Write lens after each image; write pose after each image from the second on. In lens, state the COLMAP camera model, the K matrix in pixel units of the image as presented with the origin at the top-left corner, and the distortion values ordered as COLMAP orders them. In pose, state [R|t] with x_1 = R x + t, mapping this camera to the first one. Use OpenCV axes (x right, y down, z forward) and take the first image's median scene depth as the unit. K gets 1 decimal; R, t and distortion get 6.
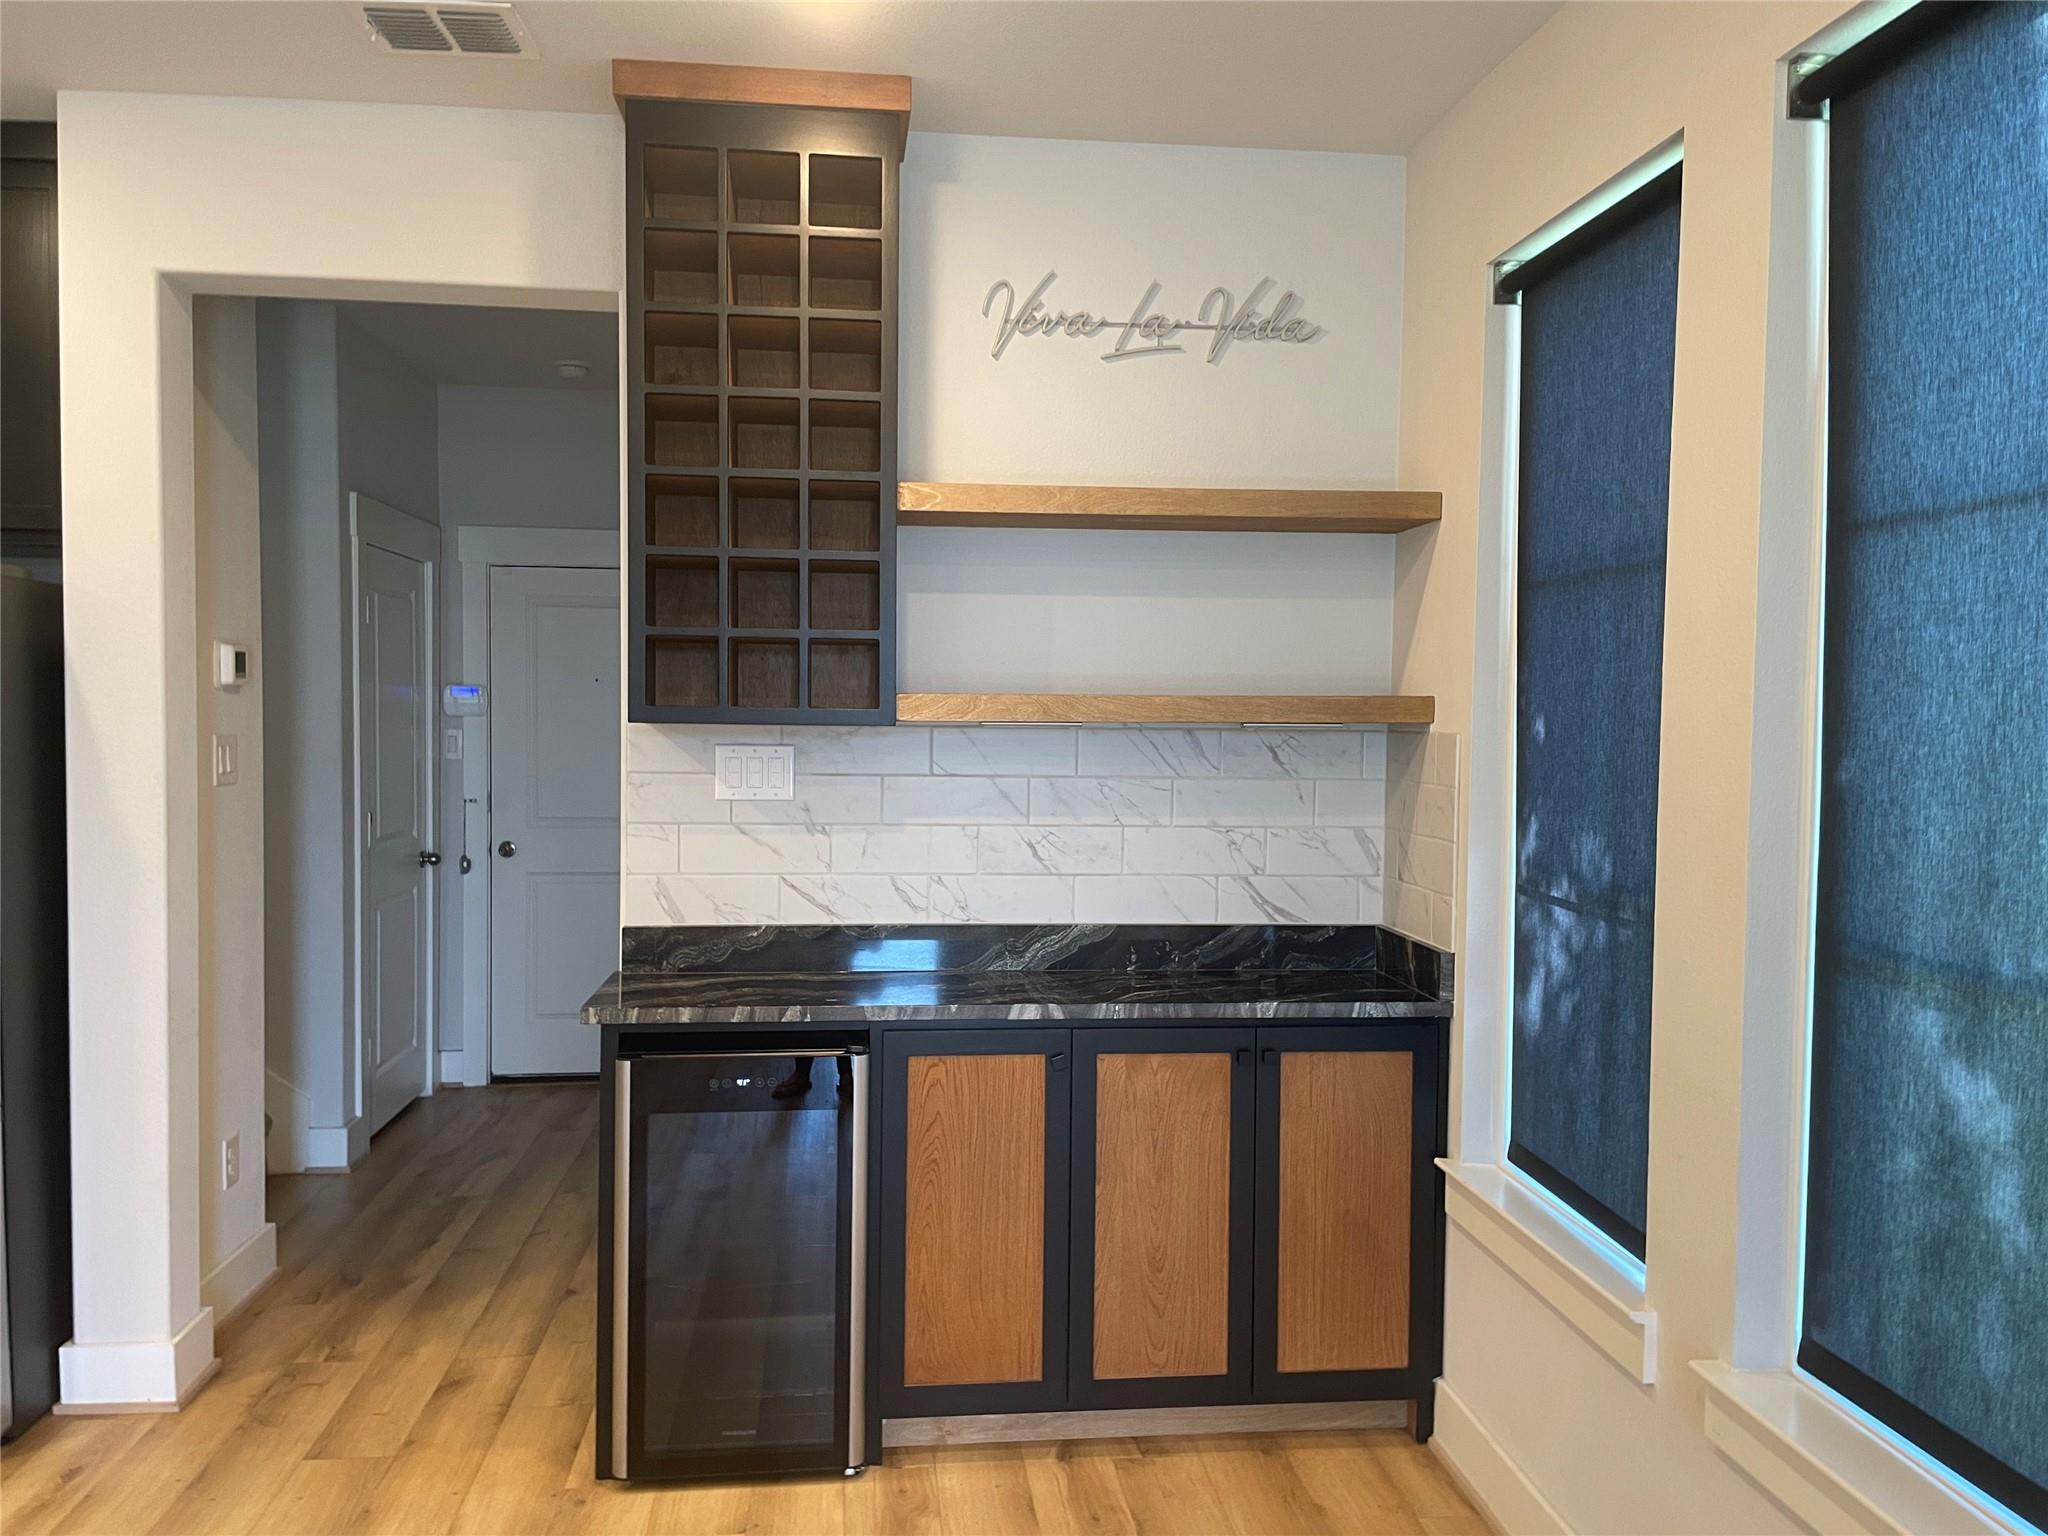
lens RADIAL K [[1558.8, 0, 1023.4], [0, 1558.8, 773.8], [0, 0, 1]] dist [0.033883, -0.011831]
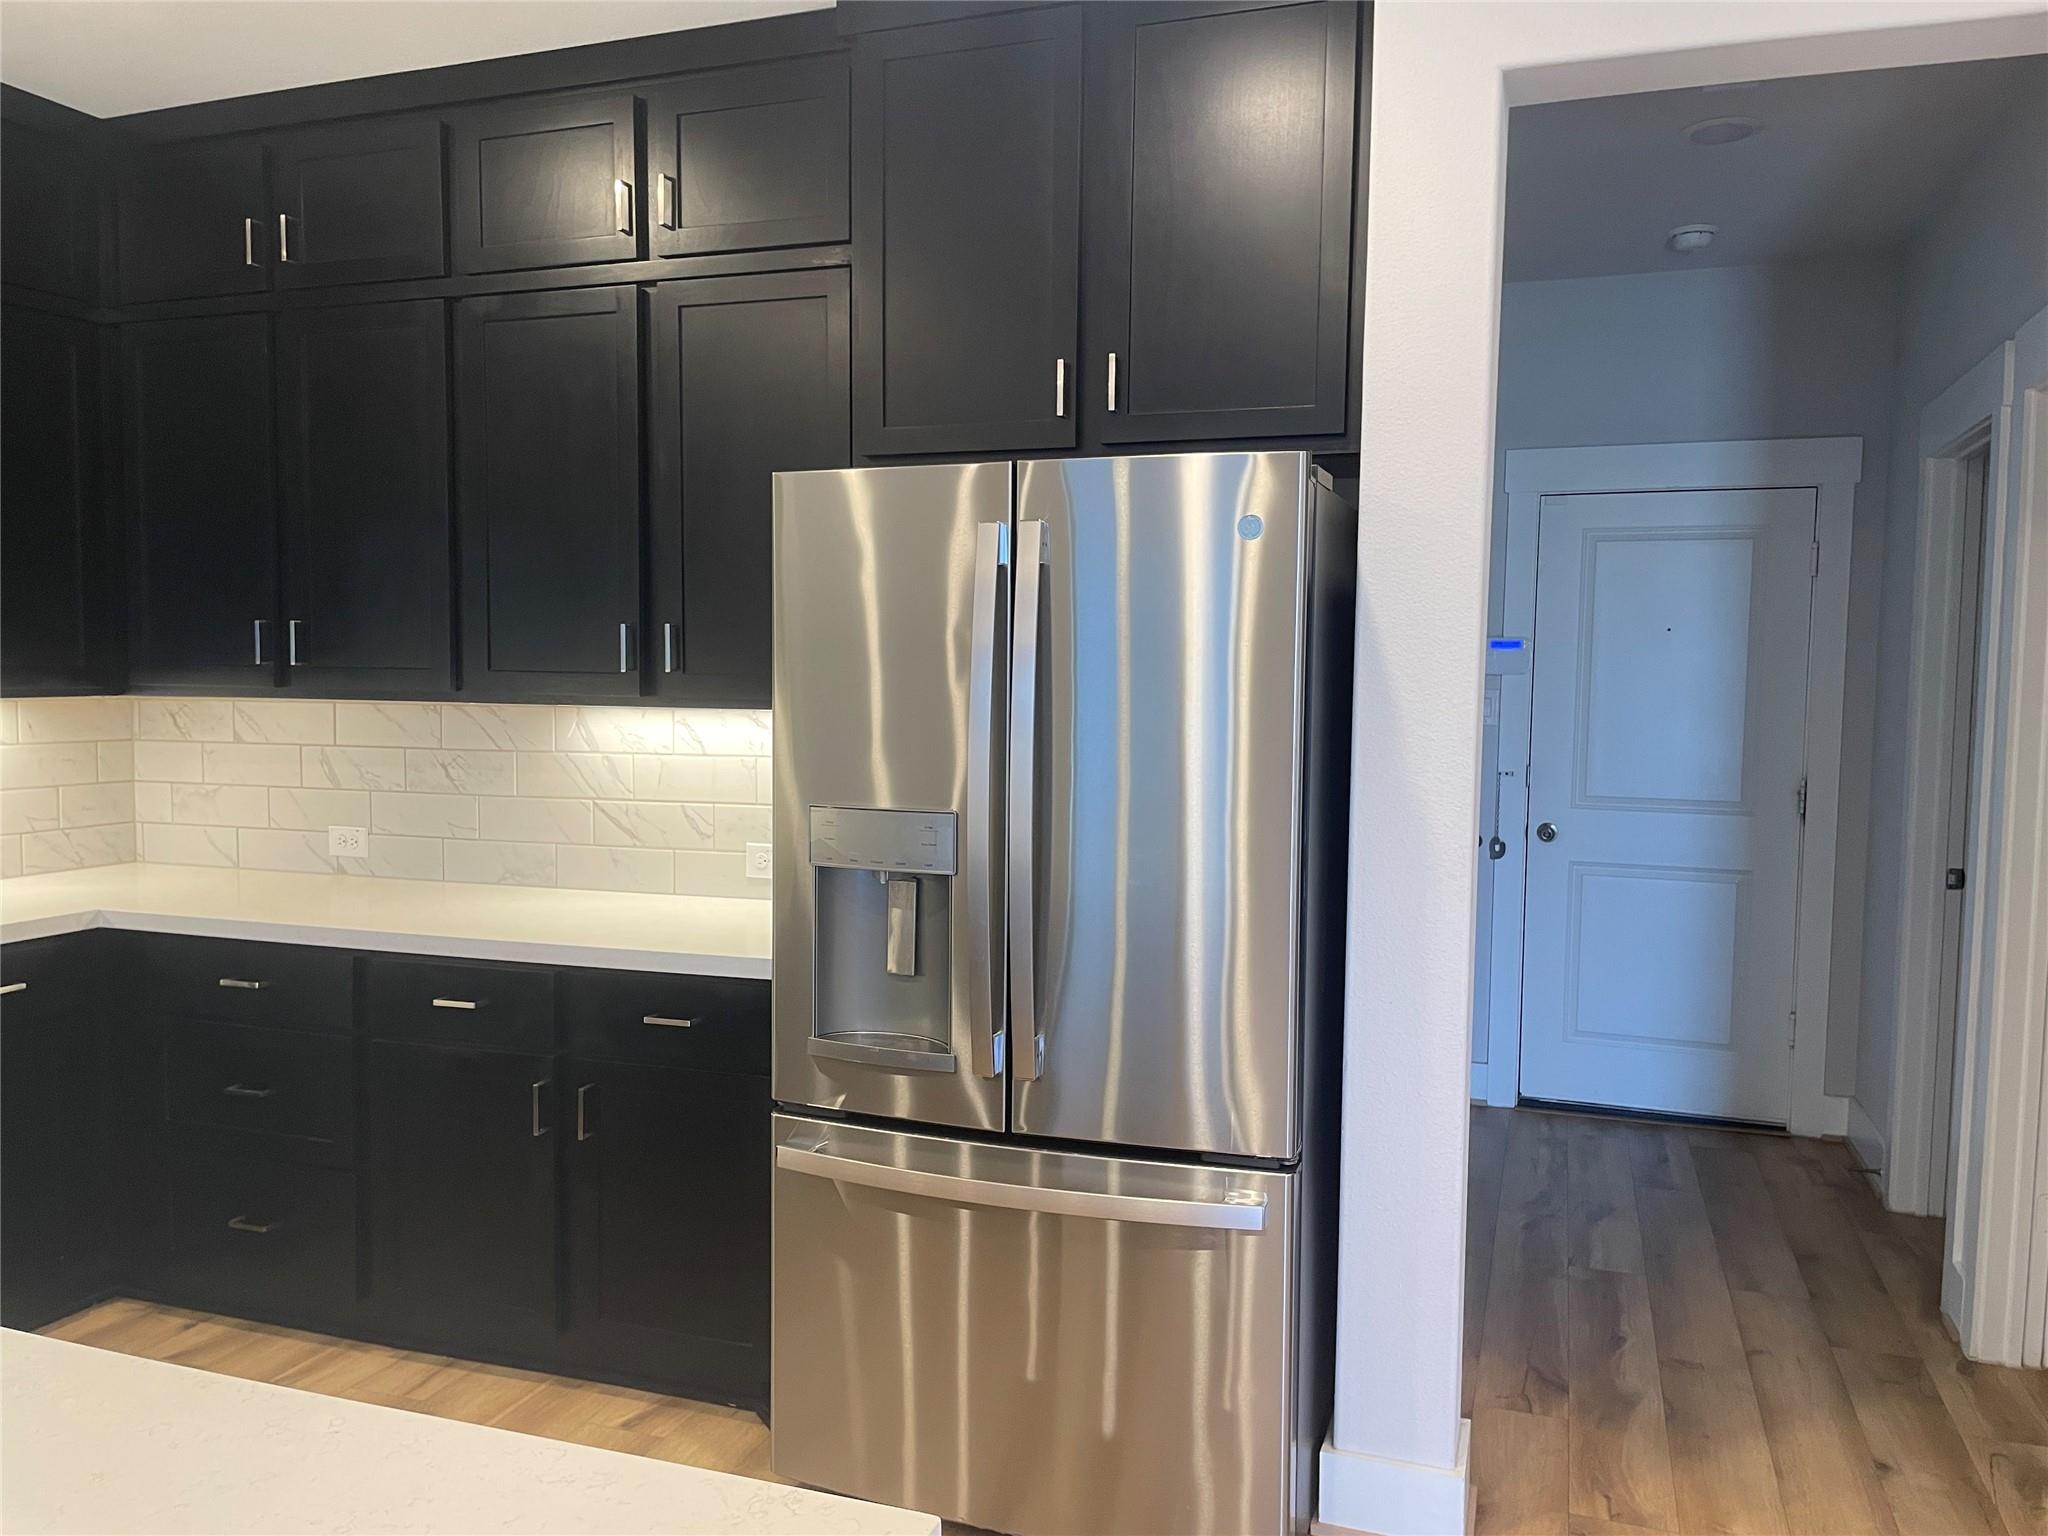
lens RADIAL K [[1558.8, 0, 1025.4], [0, 1558.8, 766.3], [0, 0, 1]] dist [0.033883, -0.011831]
pose [[0.905974, 0.027587, -0.422434, -0.312733], [-0.020201, 0.999555, 0.021951, -0.000308], [0.422851, -0.011353, 0.906128, 0.158335]]
